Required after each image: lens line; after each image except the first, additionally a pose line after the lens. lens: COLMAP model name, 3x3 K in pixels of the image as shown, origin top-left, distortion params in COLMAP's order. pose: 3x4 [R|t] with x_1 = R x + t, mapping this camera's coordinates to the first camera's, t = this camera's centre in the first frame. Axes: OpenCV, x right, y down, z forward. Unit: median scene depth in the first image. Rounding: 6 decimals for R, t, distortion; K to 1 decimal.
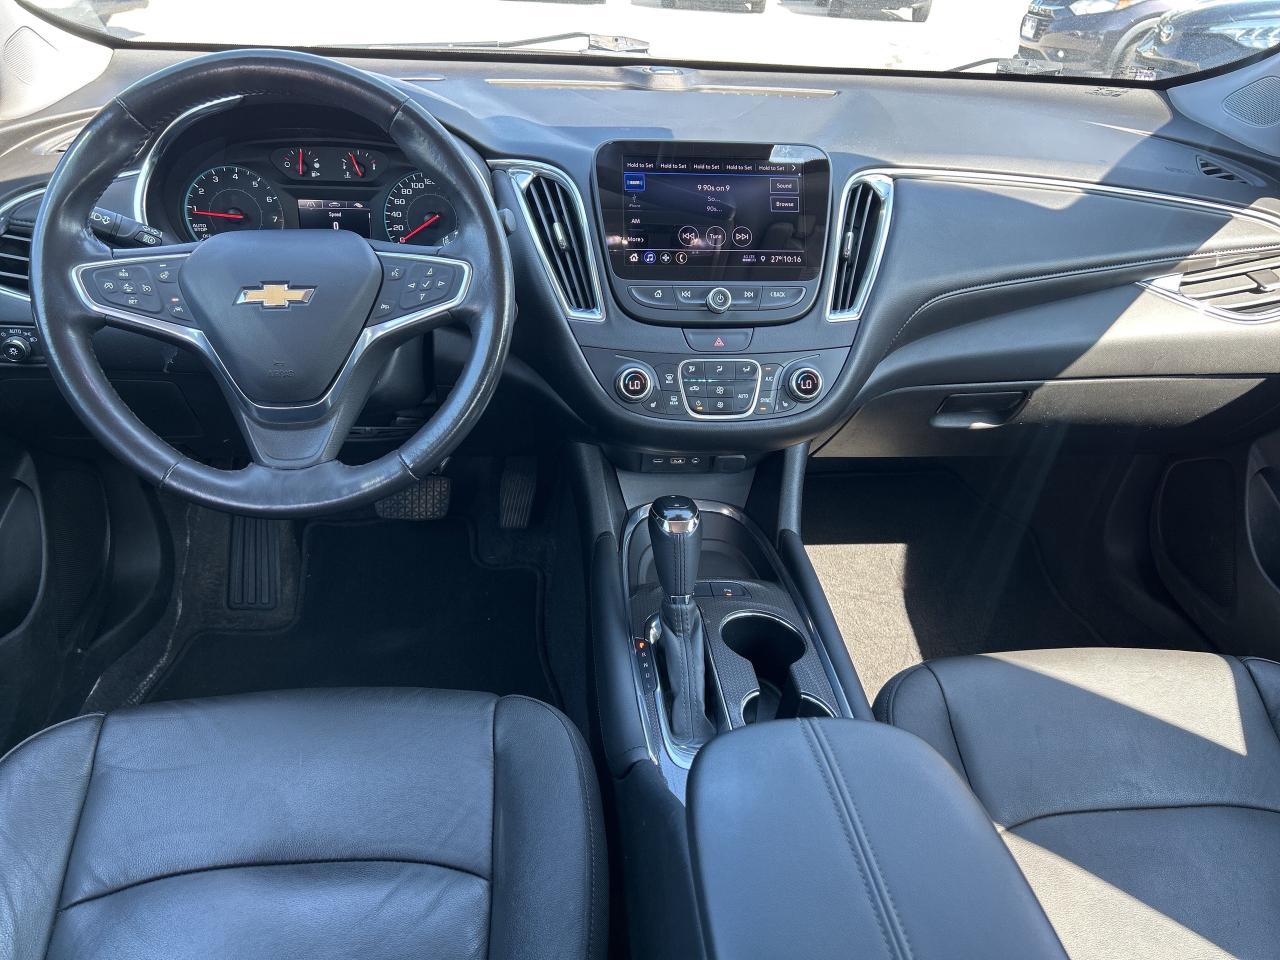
lens RADIAL K [[935.3, 0, 640.0], [0, 935.3, 480.0], [0, 0, 1]] dist [0.021543, -0.028003]
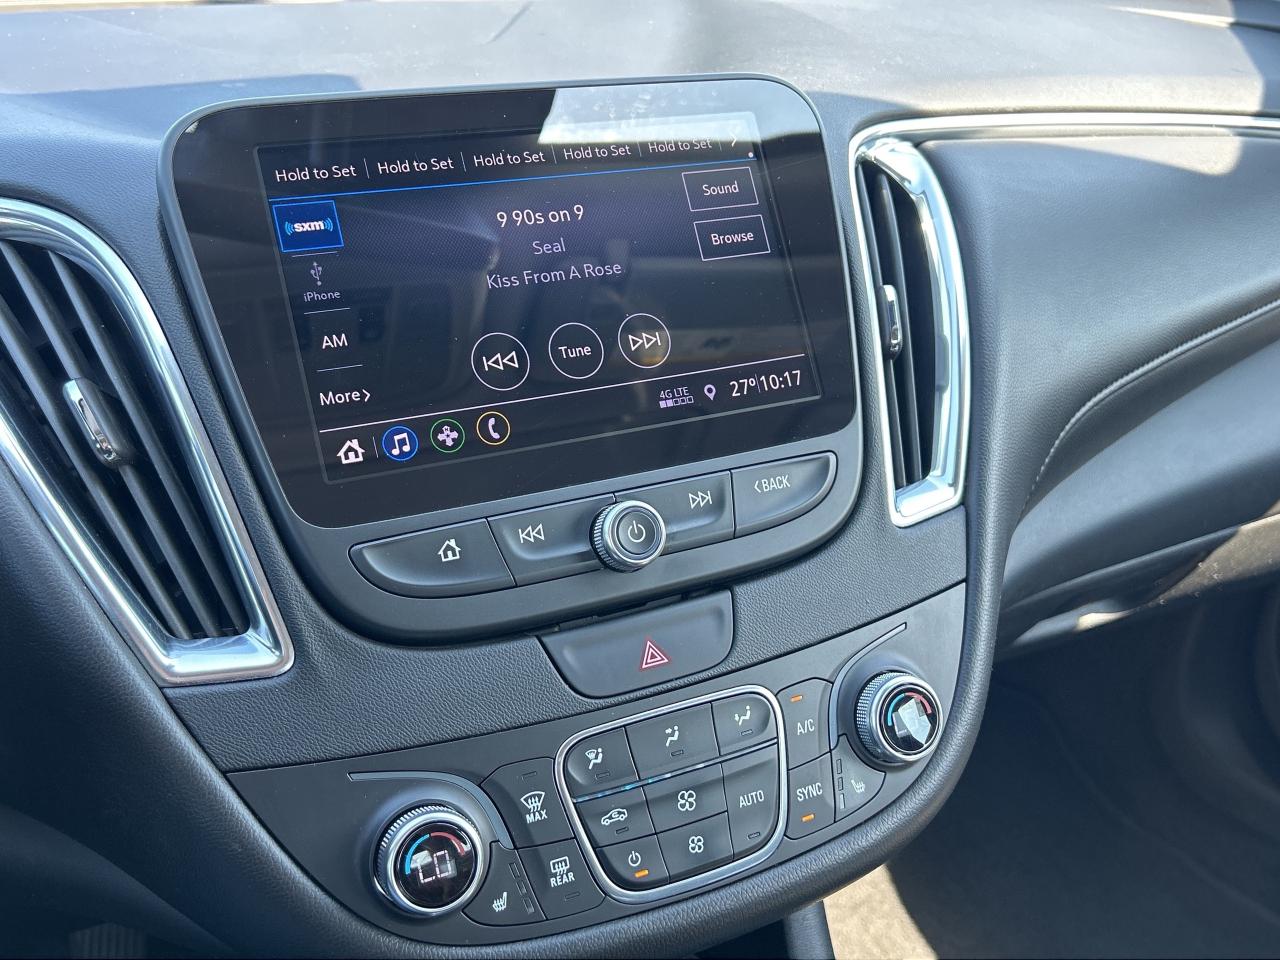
lens RADIAL K [[1190.7, 0, 640.0], [0, 1190.7, 480.0], [0, 0, 1]] dist [0.105096, -0.212799]
pose [[0.940882, -0.175535, 0.289705, -0.034141], [0.191644, 0.981066, -0.027967, -0.198685], [-0.279310, 0.081834, 0.956707, 0.580050]]
